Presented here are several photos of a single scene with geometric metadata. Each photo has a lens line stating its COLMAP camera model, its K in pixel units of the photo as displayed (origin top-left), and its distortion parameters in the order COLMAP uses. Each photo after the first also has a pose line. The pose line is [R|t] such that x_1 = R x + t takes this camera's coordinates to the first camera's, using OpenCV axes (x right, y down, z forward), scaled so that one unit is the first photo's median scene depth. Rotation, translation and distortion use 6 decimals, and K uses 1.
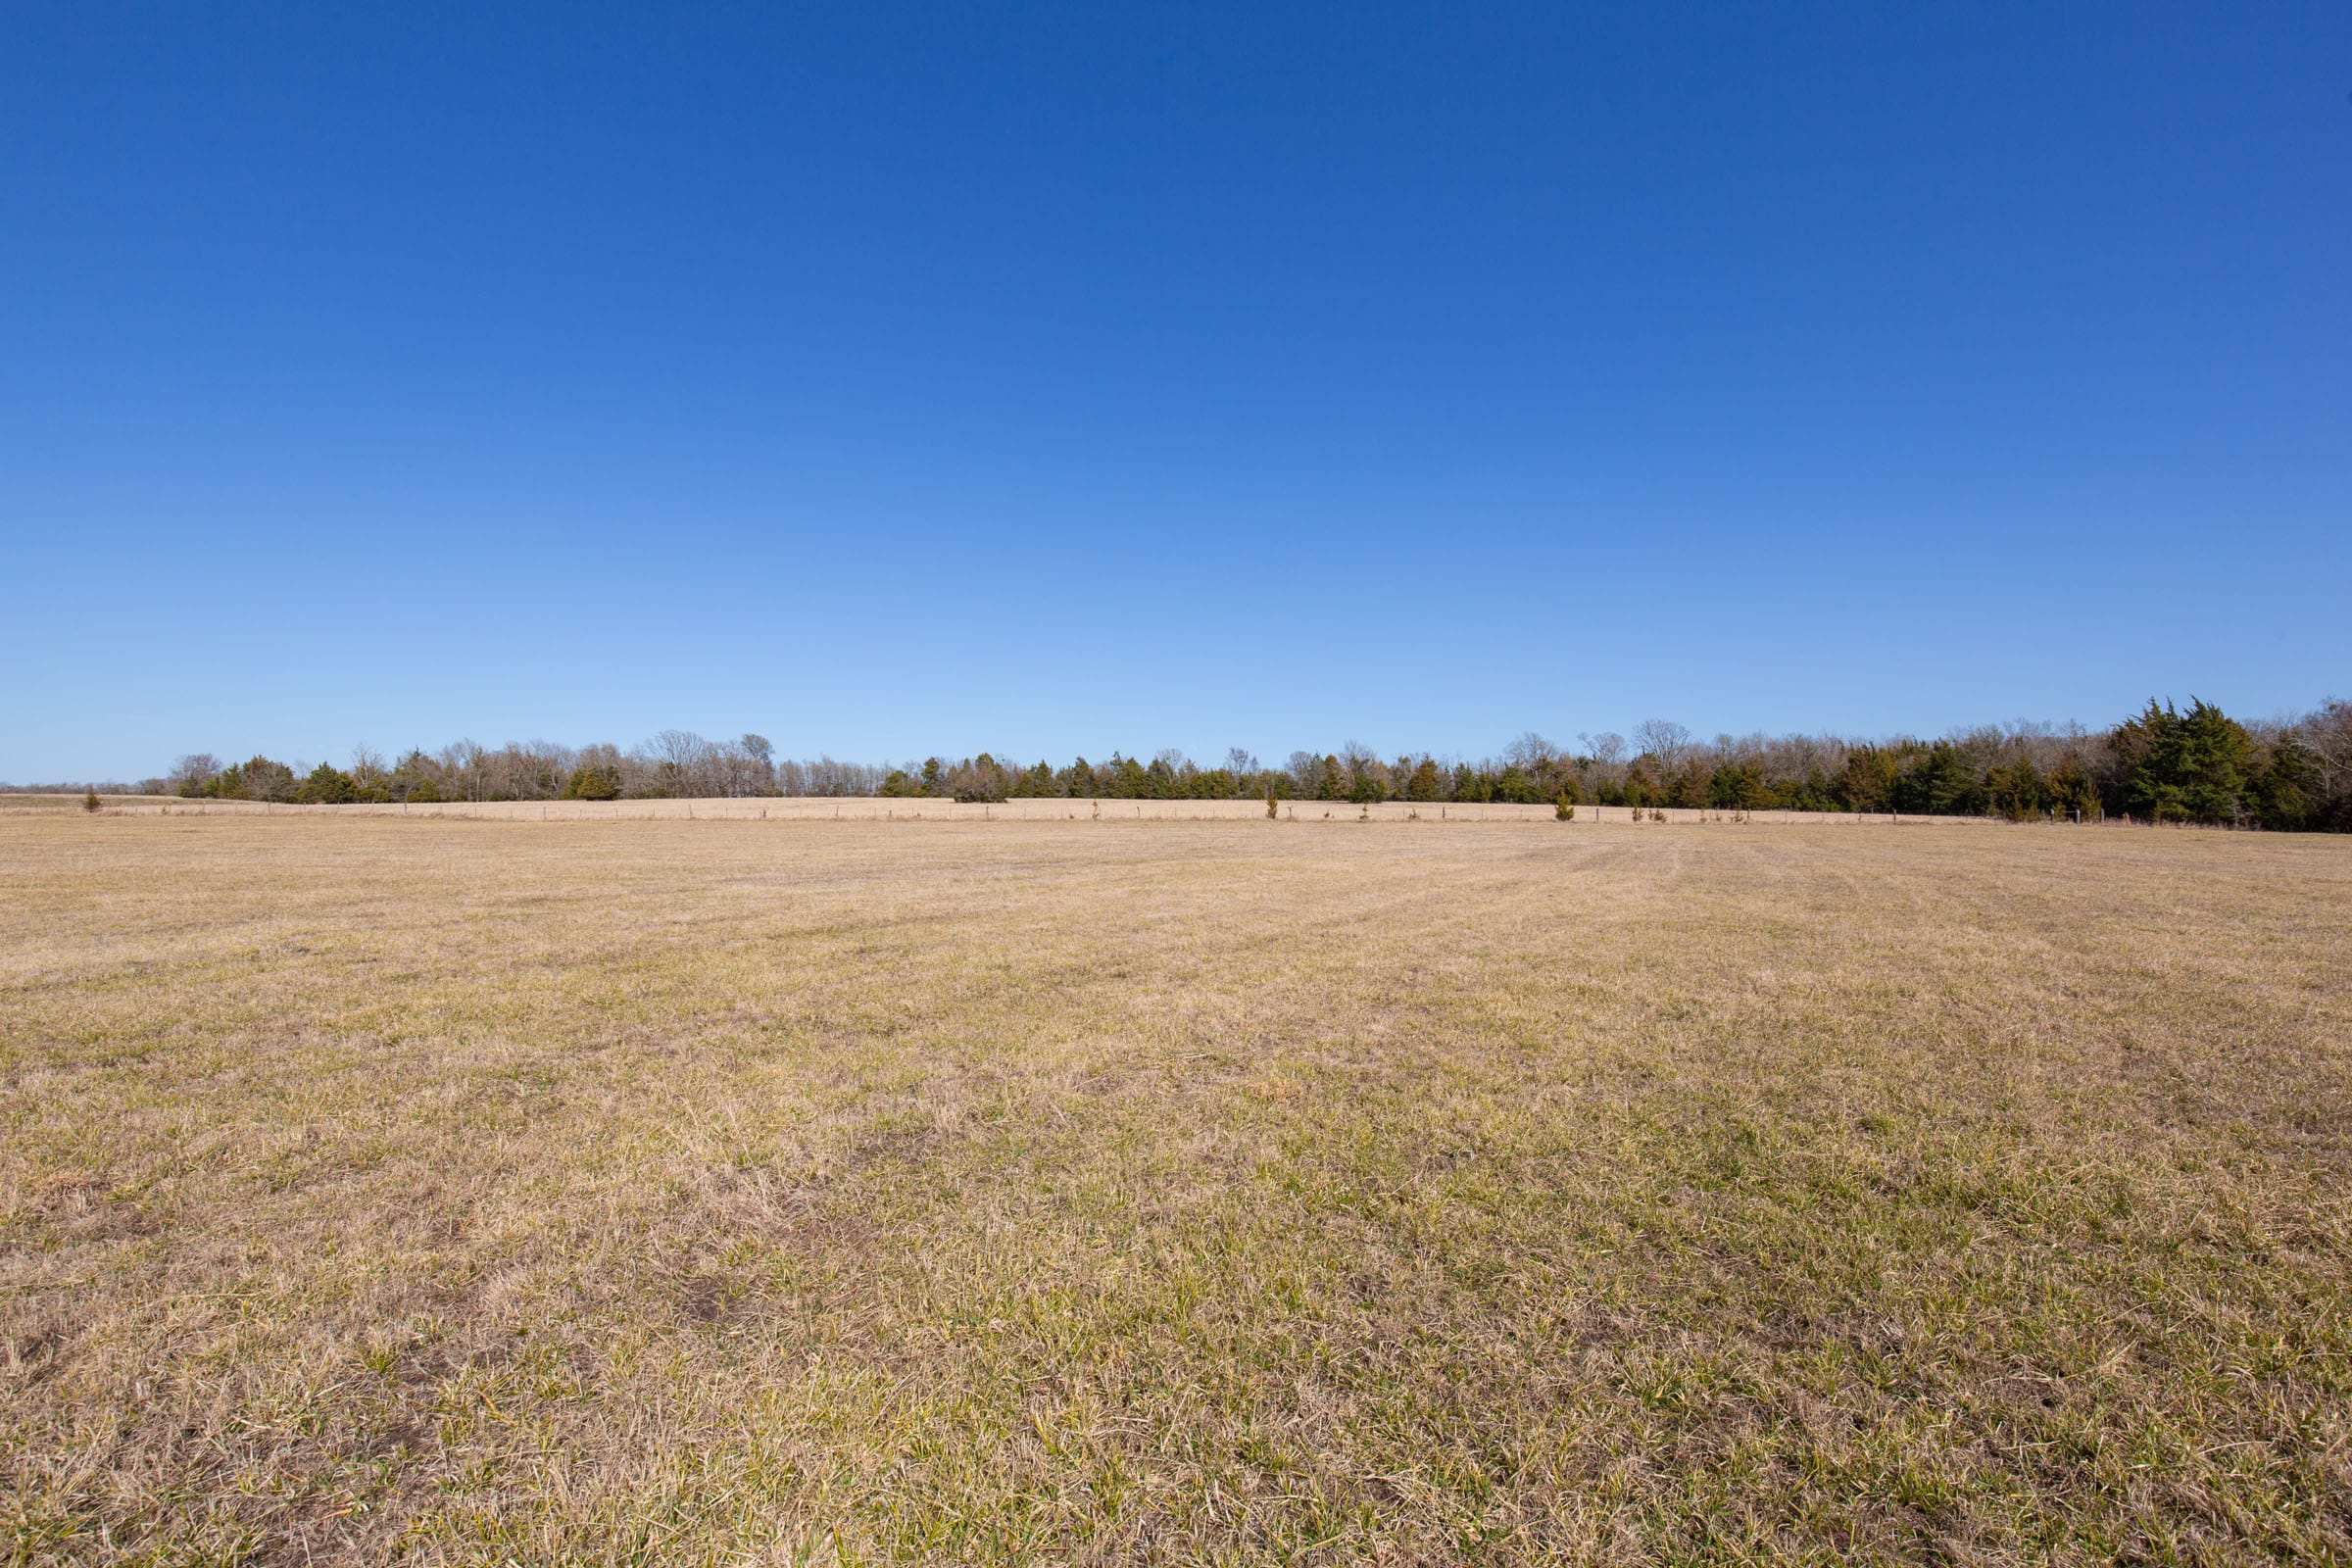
lens RADIAL K [[1160.5, 0, 1176.0], [0, 1160.5, 784.0], [0, 0, 1]] dist [-0.002029, -0.000231]
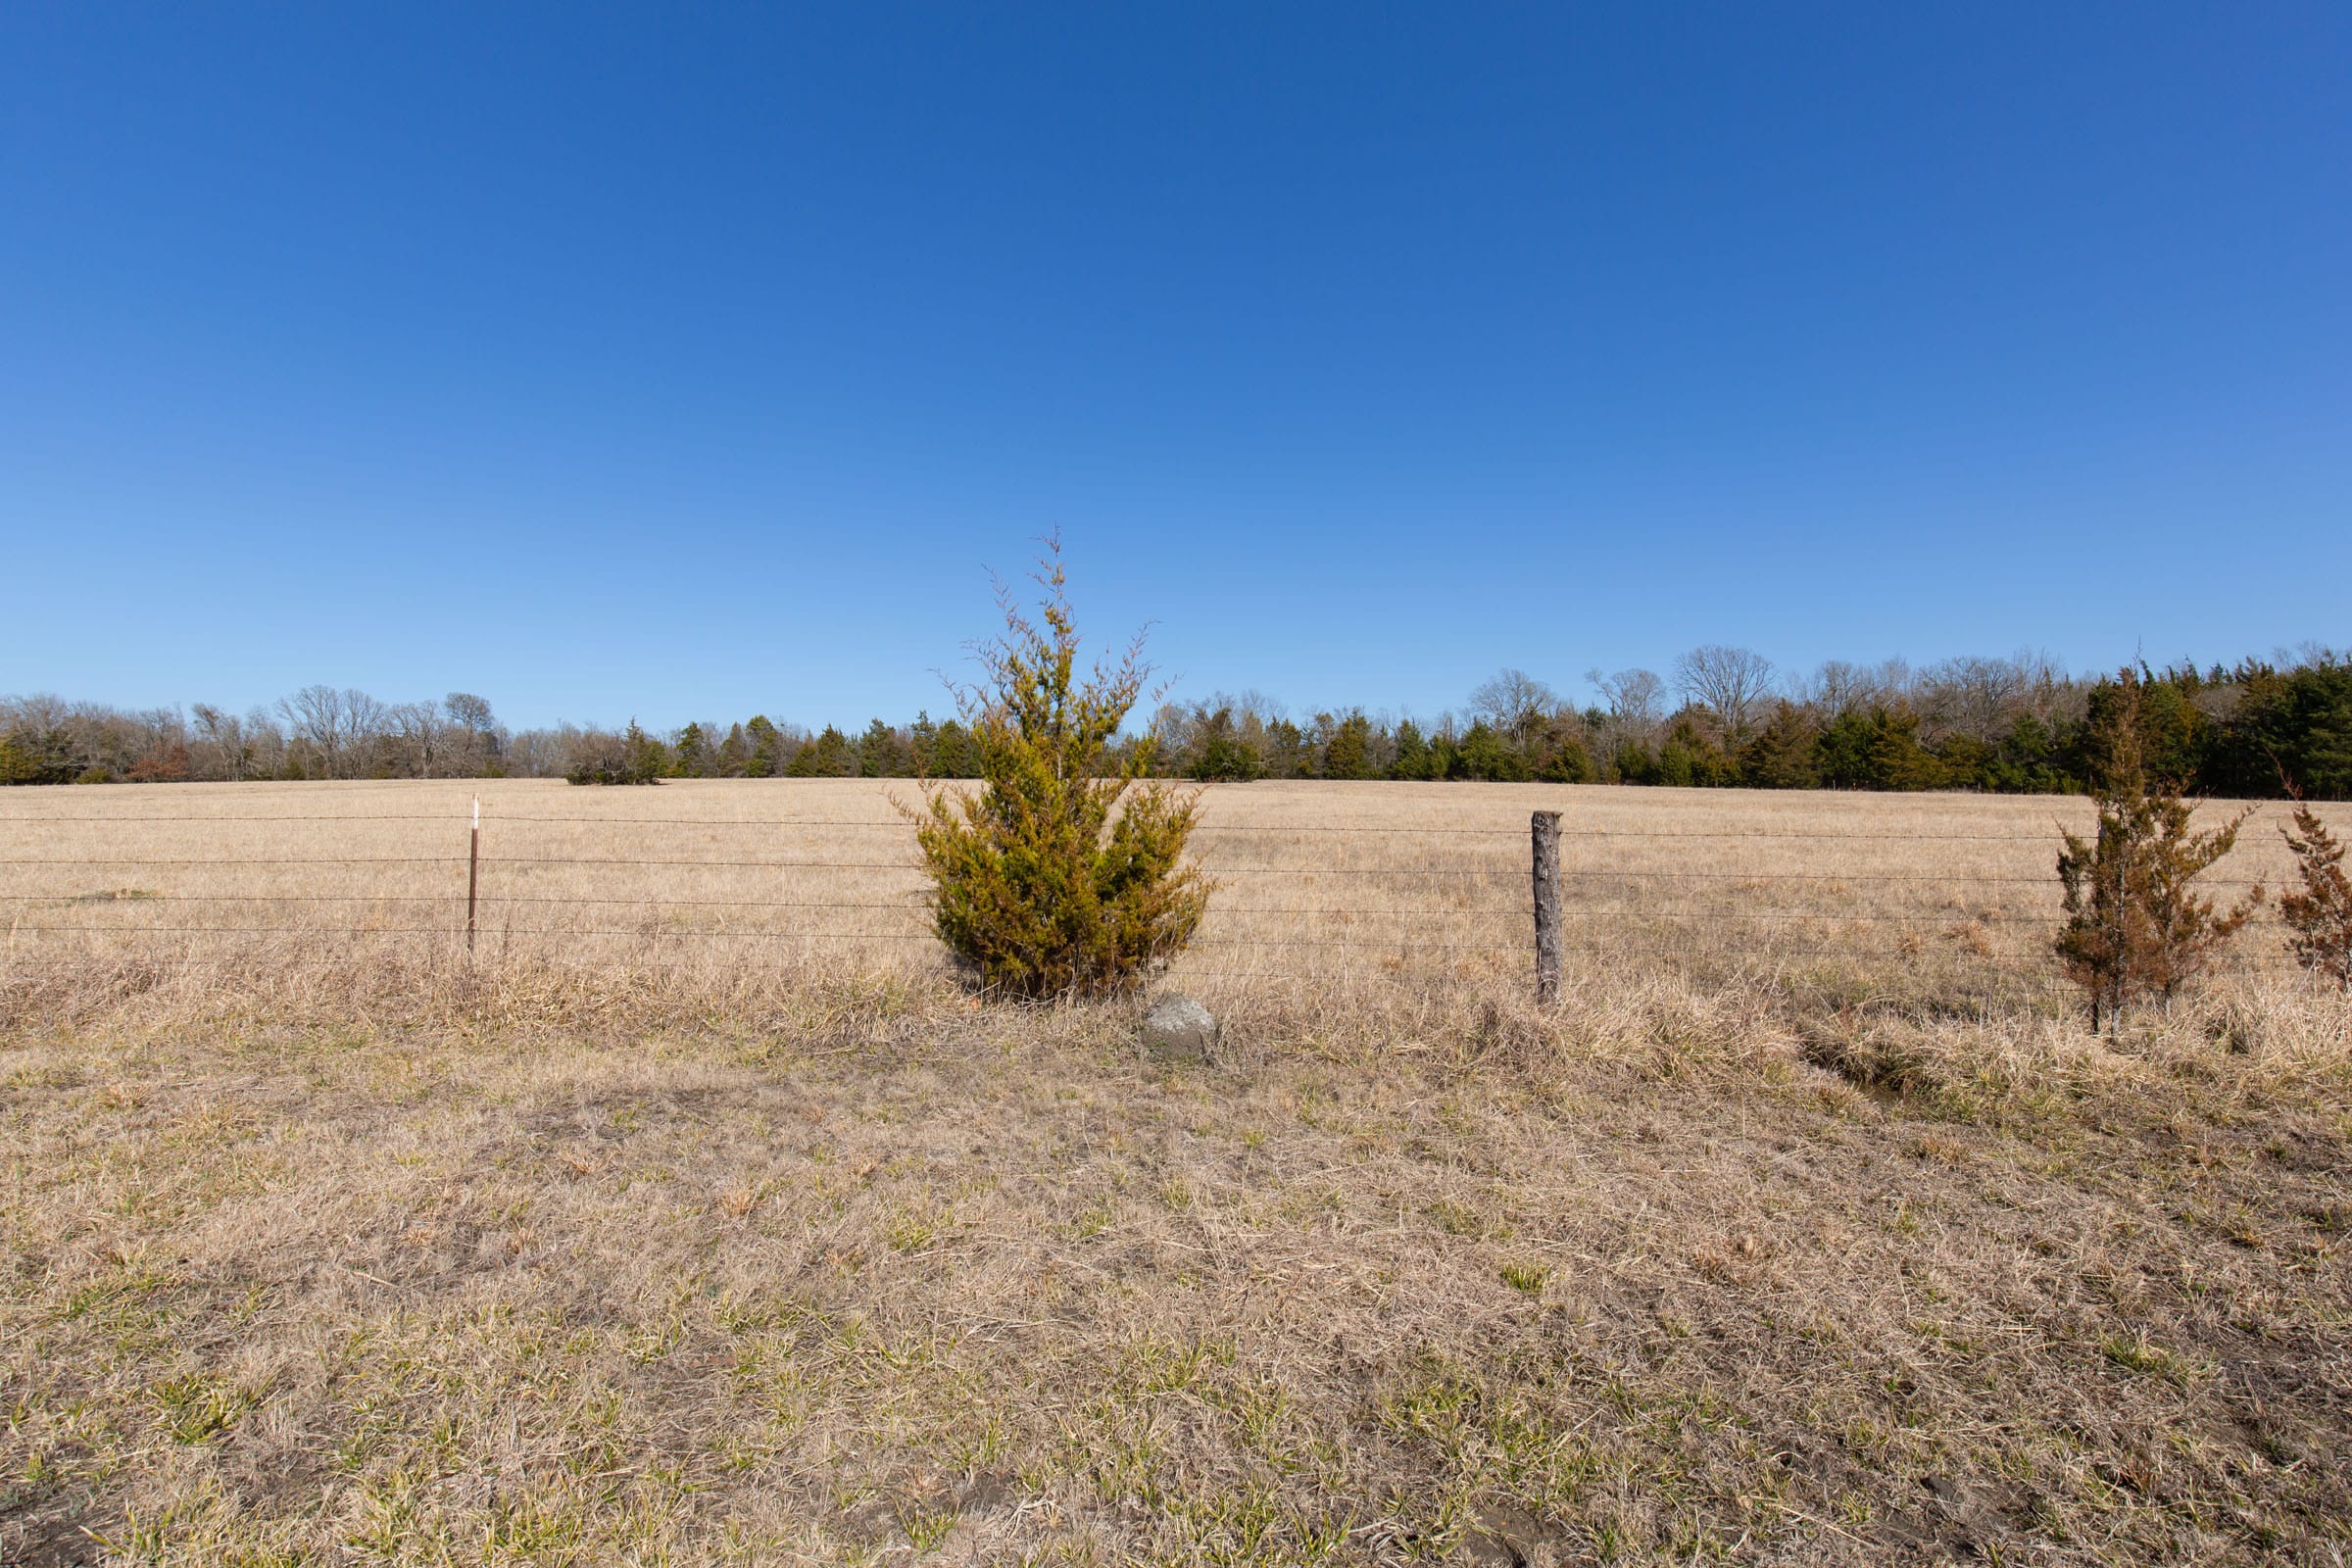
lens RADIAL K [[1117.9, 0, 1176.0], [0, 1117.9, 784.0], [0, 0, 1]] dist [0.018004, -0.001011]
pose [[0.999529, -0.005303, -0.030235, 0.131650], [0.005786, 0.999856, 0.015934, 0.006837], [0.030146, -0.016101, 0.999416, 0.355596]]
